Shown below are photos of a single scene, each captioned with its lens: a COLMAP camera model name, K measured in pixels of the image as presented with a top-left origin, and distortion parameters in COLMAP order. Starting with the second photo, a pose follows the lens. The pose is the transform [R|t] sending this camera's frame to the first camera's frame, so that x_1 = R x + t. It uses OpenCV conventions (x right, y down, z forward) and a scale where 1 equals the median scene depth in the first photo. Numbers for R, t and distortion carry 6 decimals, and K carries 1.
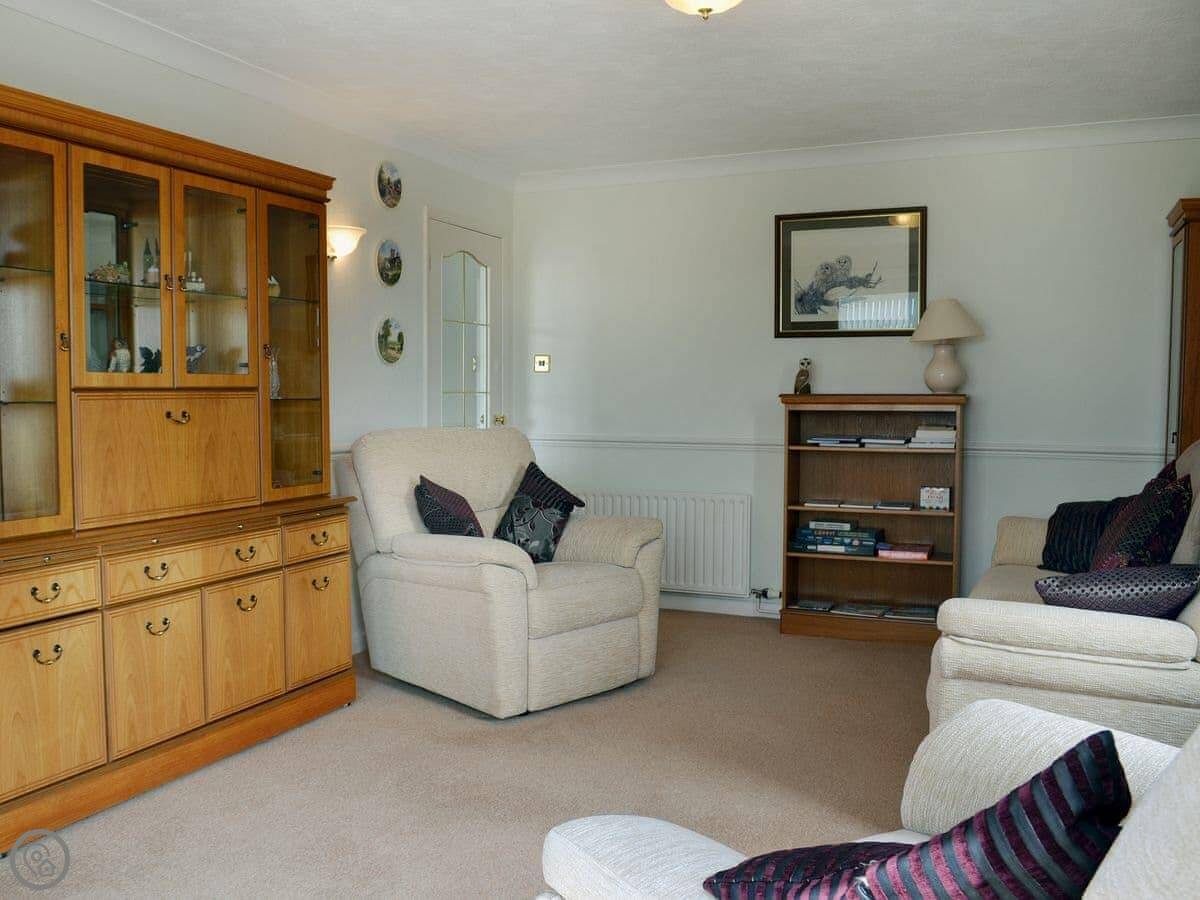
lens RADIAL K [[1058.0, 0, 600.0], [0, 1058.0, 450.0], [0, 0, 1]] dist [-0.239304, 0.185988]
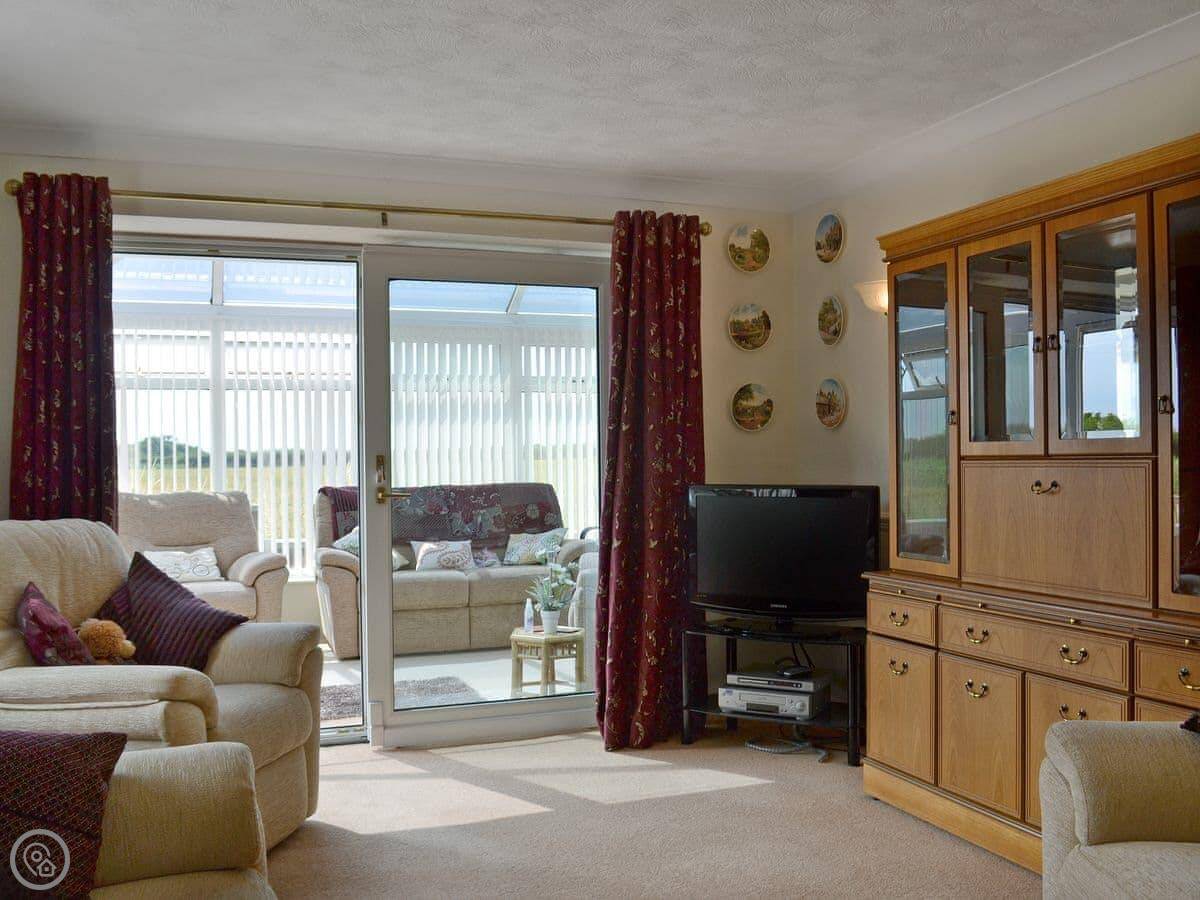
lens RADIAL K [[1058.0, 0, 600.0], [0, 1058.0, 450.0], [0, 0, 1]] dist [-0.239304, 0.185988]
pose [[-0.715100, 0.007054, -0.698987, 0.564150], [-0.019539, 0.999357, 0.030074, -0.091813], [0.698749, 0.035163, -0.714502, 1.468682]]
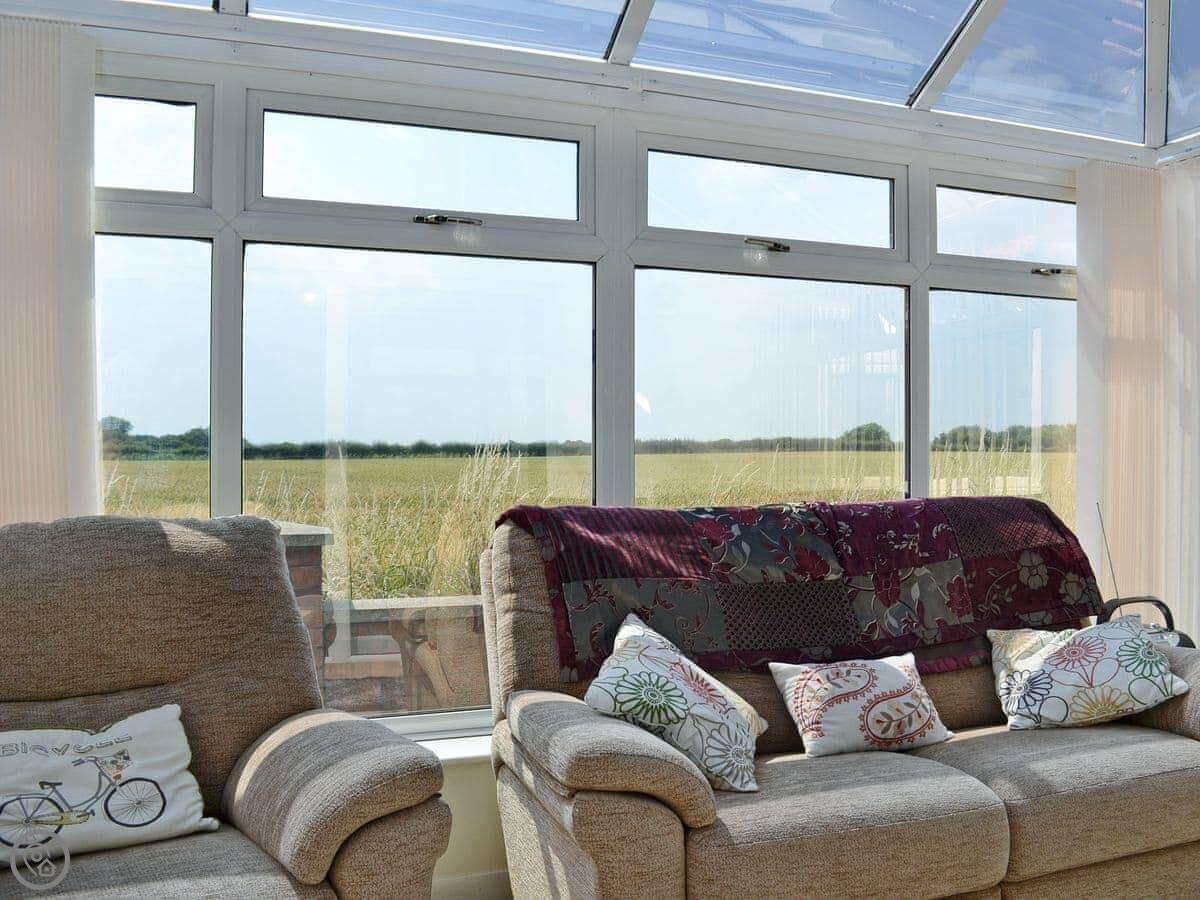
lens RADIAL K [[1058.0, 0, 600.0], [0, 1058.0, 450.0], [0, 0, 1]] dist [-0.239304, 0.185988]
pose [[-0.699673, -0.000204, -0.714463, 0.324102], [-0.040666, 0.998390, 0.039540, -0.059441], [0.713305, 0.056719, -0.698555, 0.926070]]
